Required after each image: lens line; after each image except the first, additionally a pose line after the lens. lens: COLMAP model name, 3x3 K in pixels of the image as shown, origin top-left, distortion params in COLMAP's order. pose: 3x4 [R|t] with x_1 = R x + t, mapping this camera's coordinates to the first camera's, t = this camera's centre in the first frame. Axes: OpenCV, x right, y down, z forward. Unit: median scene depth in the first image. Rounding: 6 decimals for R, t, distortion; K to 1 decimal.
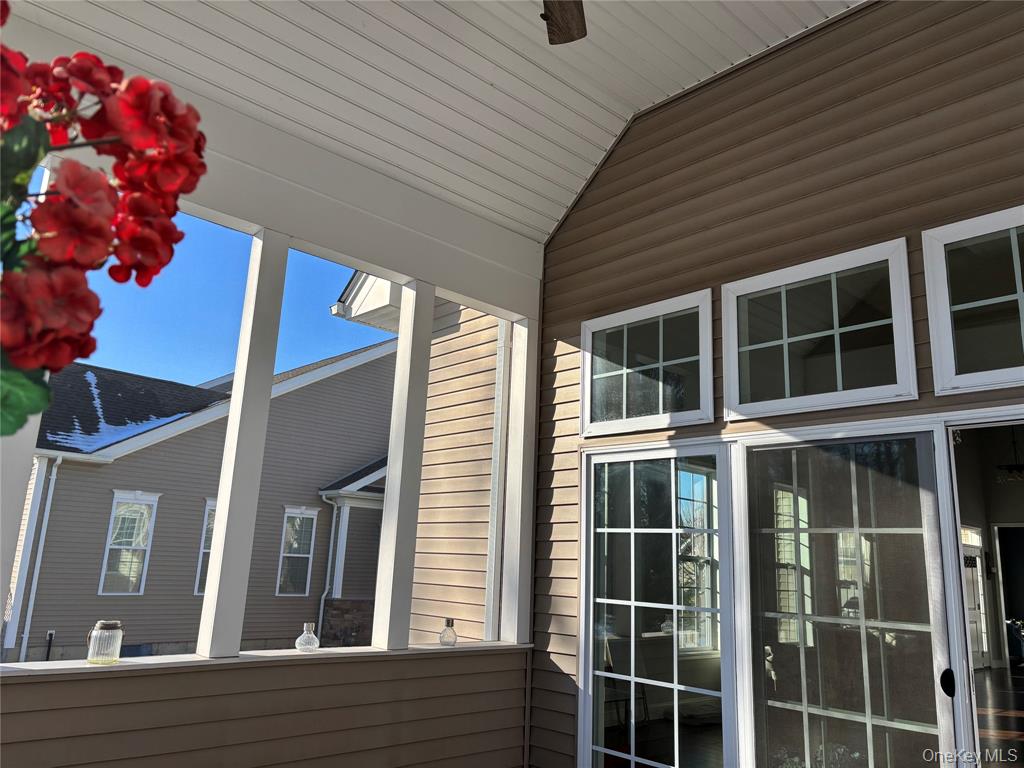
lens RADIAL K [[770.9, 0, 506.2], [0, 770.9, 387.5], [0, 0, 1]] dist [0.073182, -0.071118]
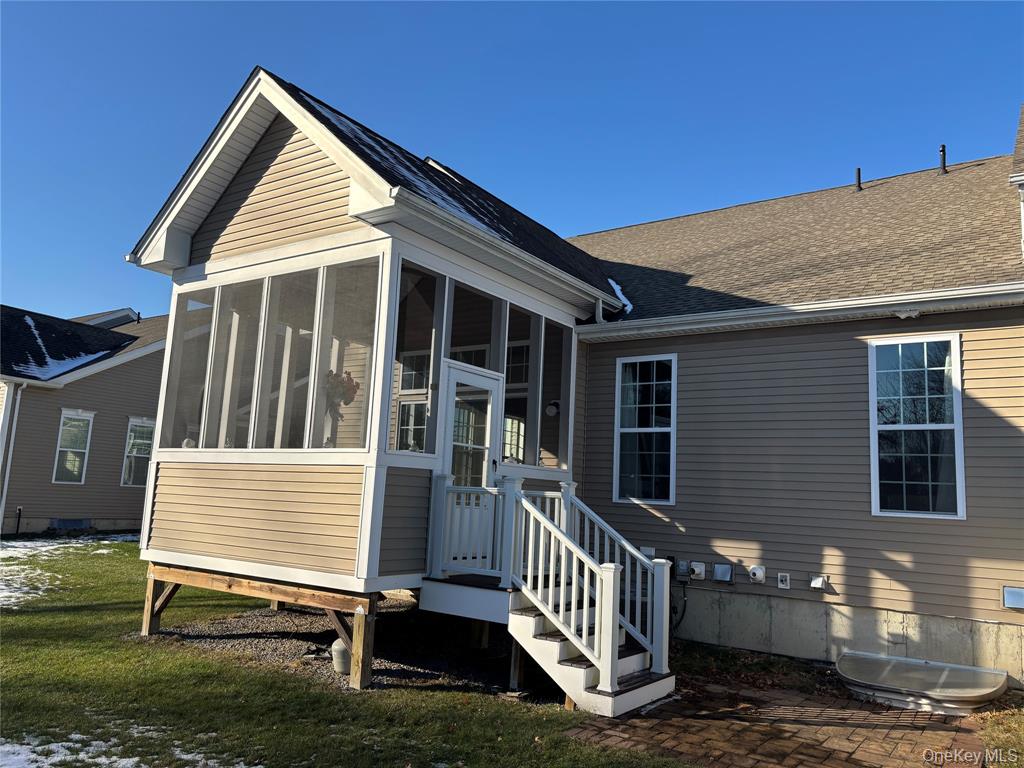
lens RADIAL K [[770.9, 0, 506.2], [0, 770.9, 387.5], [0, 0, 1]] dist [0.073182, -0.071118]
pose [[0.978510, 0.035230, 0.203169, -0.023349], [-0.052732, 0.995287, 0.081383, -0.056558], [-0.199344, -0.090348, 0.975756, -0.483297]]
